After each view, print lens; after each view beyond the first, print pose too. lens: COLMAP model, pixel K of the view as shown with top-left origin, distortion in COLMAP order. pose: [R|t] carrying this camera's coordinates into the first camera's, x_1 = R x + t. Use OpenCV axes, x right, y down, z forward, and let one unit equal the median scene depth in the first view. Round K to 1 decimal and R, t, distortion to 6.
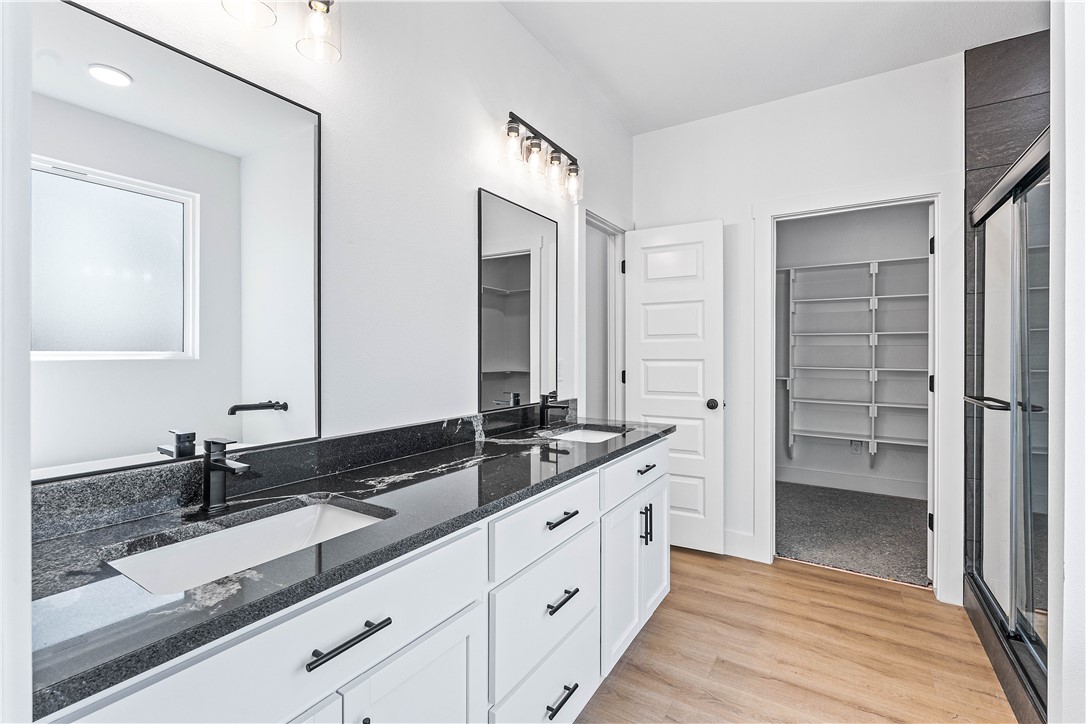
lens RADIAL K [[483.6, 0, 540.2], [0, 483.6, 356.0], [0, 0, 1]] dist [0.000047, -0.000078]
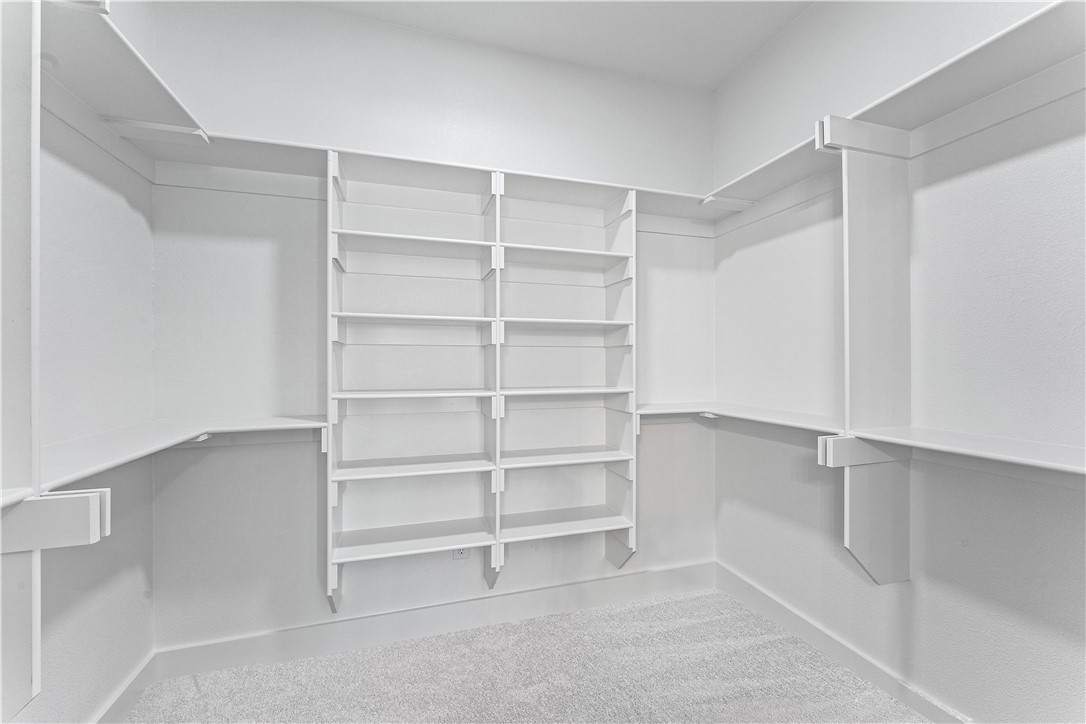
lens RADIAL K [[449.8, 0, 545.5], [0, 449.8, 365.3], [0, 0, 1]] dist [0.000244, 0.000083]
pose [[0.644987, -0.004100, 0.764183, 0.350015], [0.007596, 0.999971, -0.001046, 0.000066], [-0.764156, 0.006479, 0.644999, 0.627361]]
